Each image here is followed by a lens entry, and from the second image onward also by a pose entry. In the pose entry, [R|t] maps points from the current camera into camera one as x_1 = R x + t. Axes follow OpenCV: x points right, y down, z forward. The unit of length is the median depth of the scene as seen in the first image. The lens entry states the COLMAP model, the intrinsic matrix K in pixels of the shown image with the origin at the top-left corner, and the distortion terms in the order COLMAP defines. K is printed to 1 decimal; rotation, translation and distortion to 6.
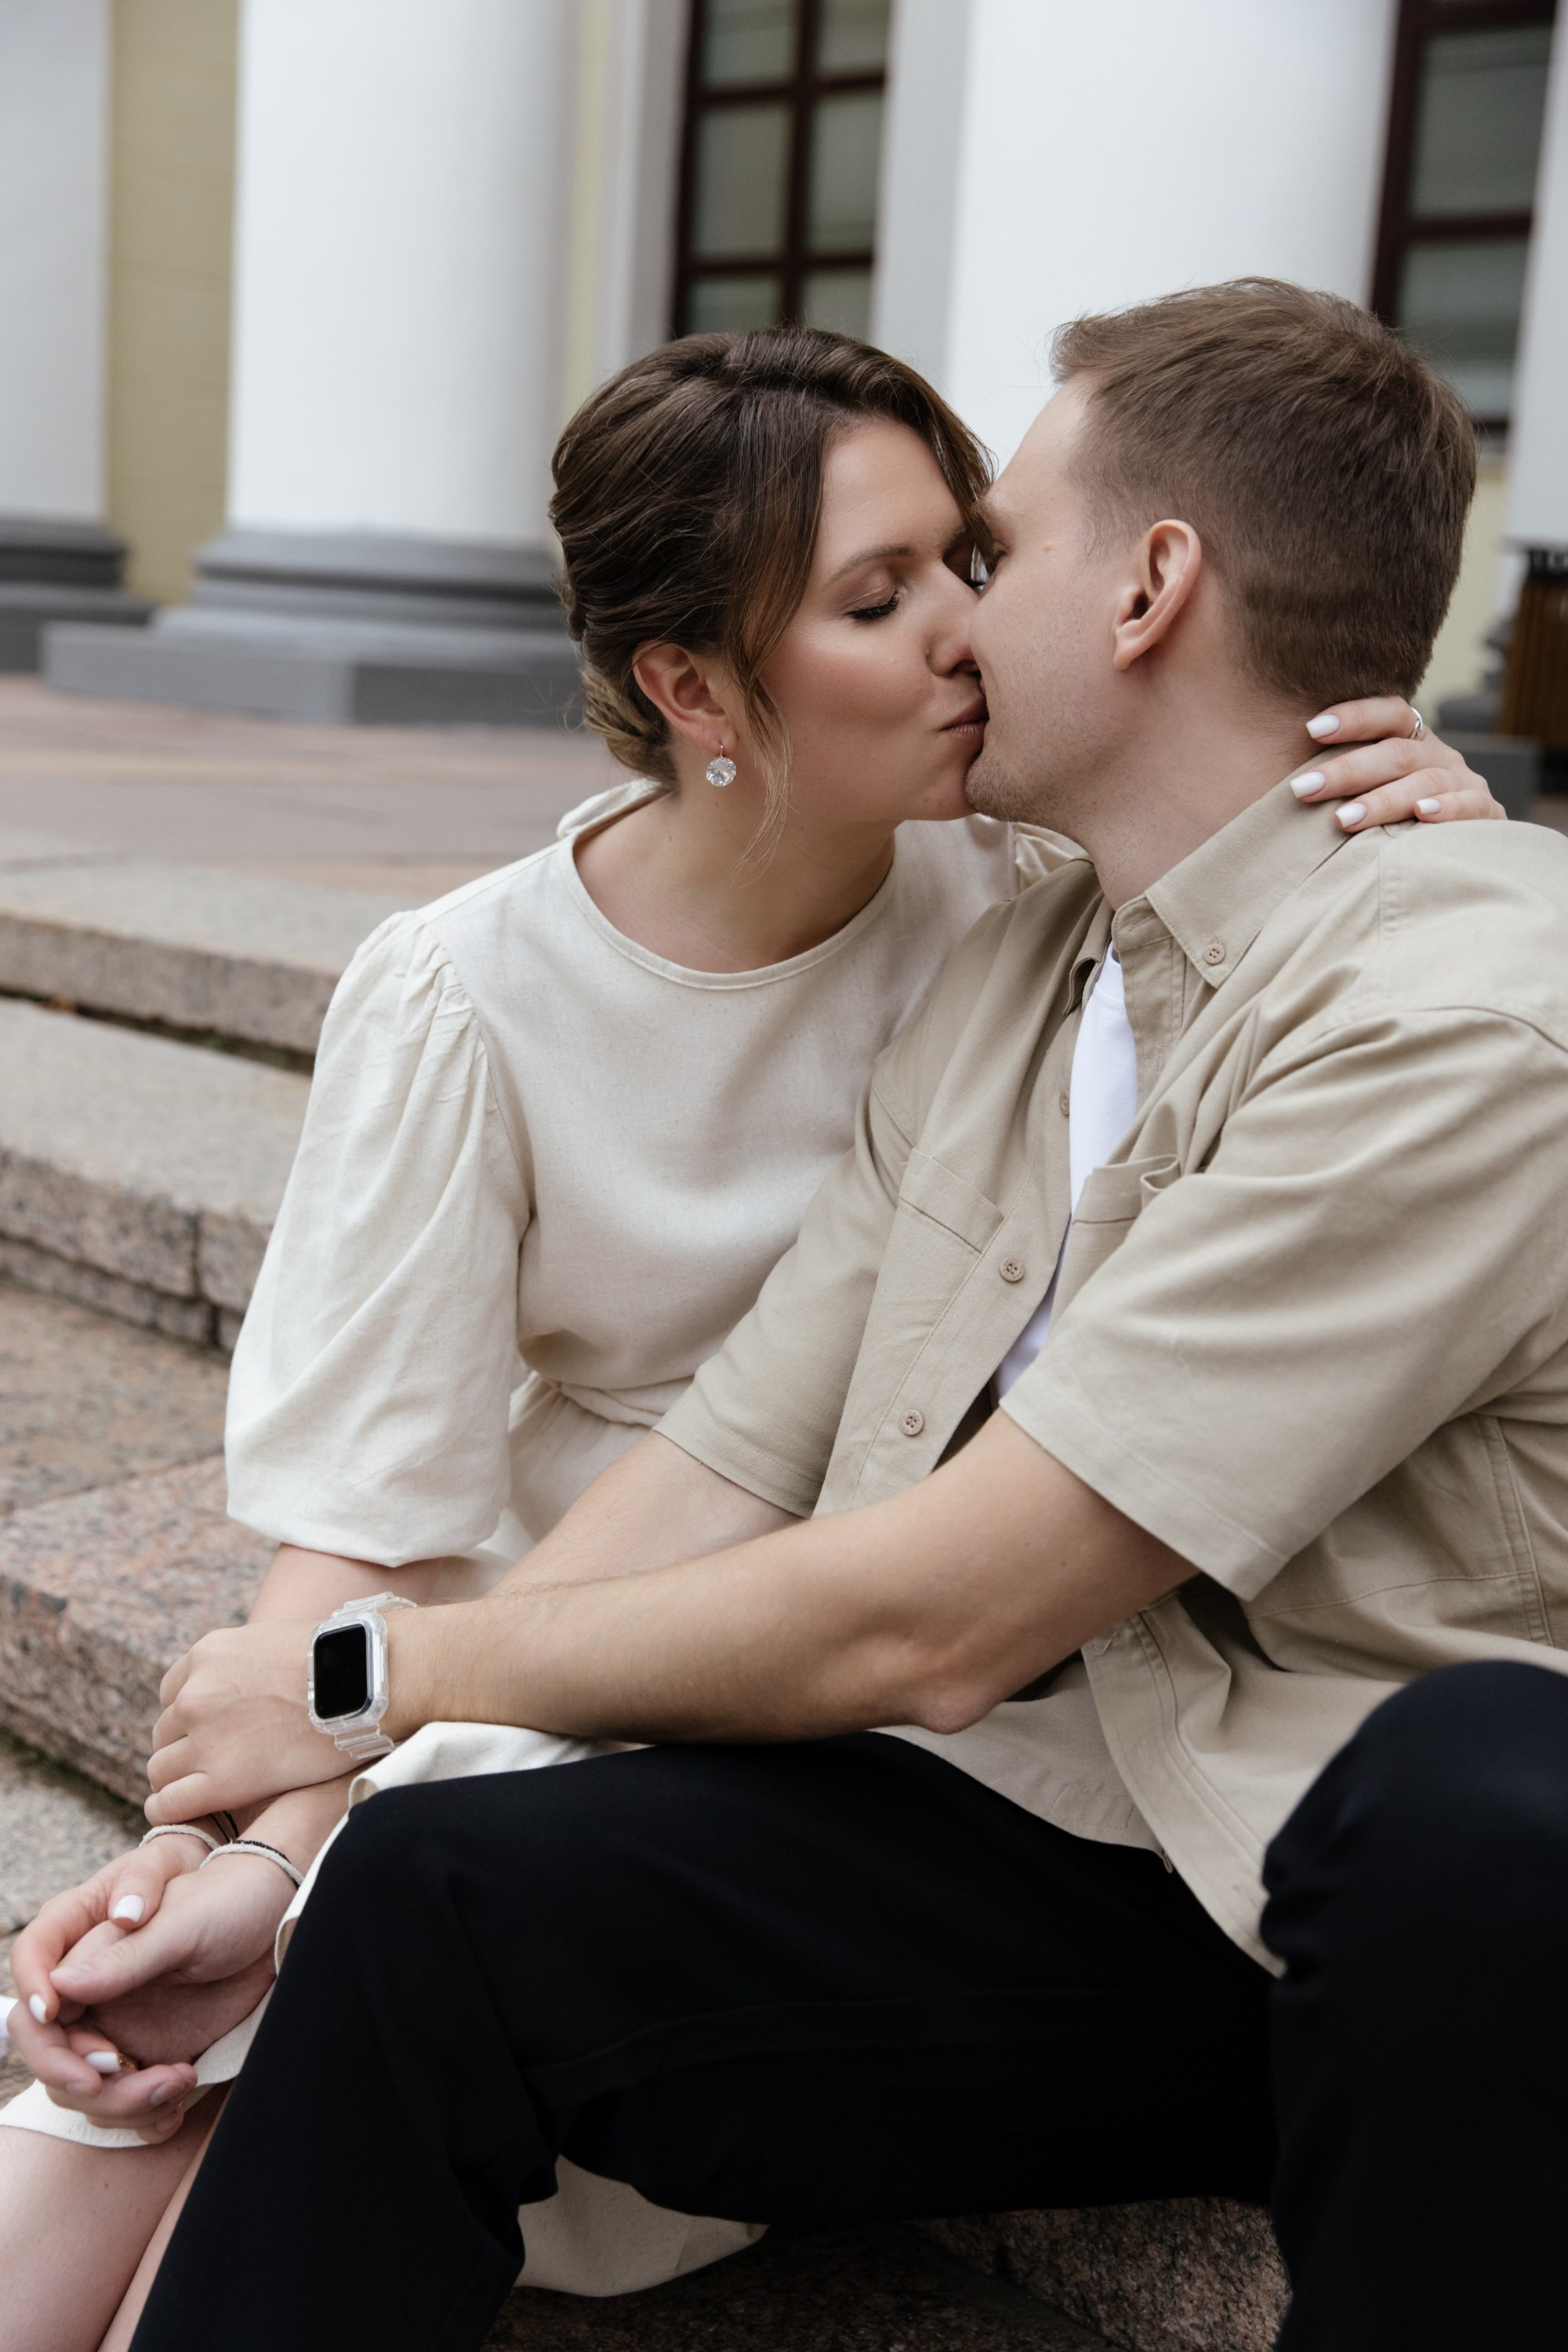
lens RADIAL K [[2994.1, 0, 784.7], [0, 2994.1, 1177.3], [0, 0, 1]] dist [-0.020972, 0.000000]
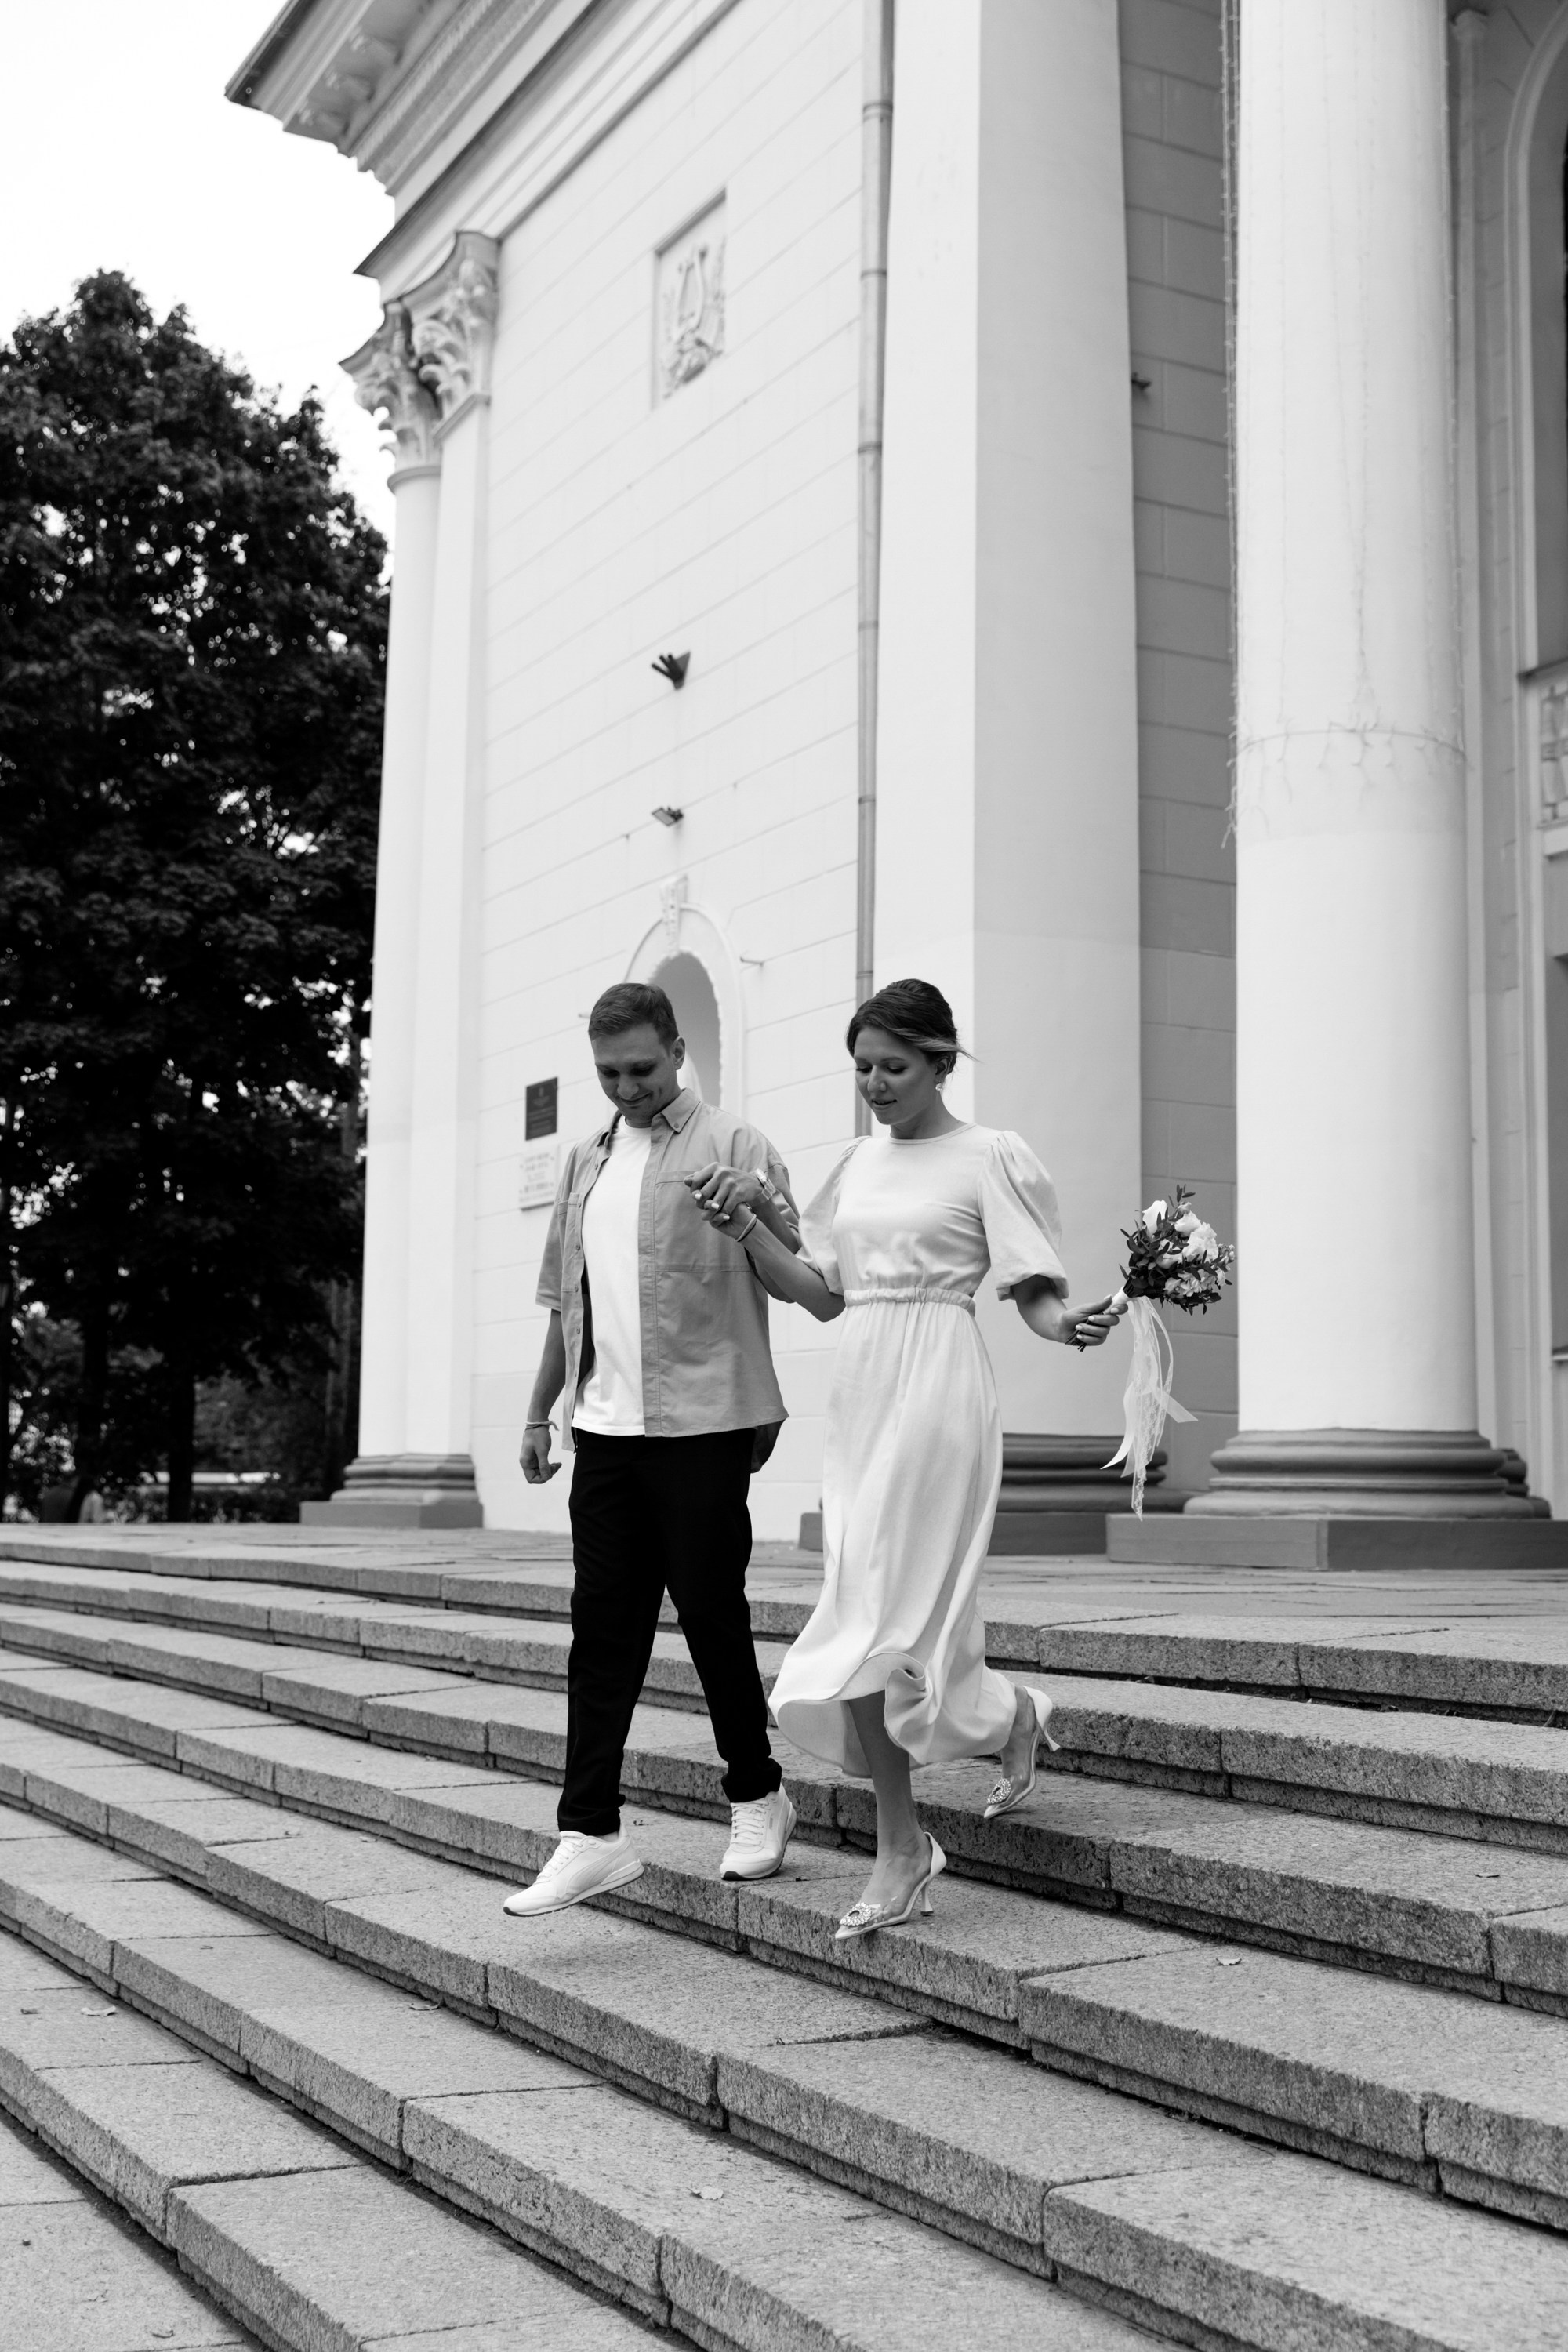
lens RADIAL K [[2867.6, 0, 784.7], [0, 2867.6, 1176.6], [0, 0, 1]] dist [-0.004039, 0.000000]
pose [[0.941699, -0.088332, -0.324655, 0.209416], [-0.013014, 0.954638, -0.297485, 0.237847], [0.336206, 0.284366, 0.897832, -1.049235]]
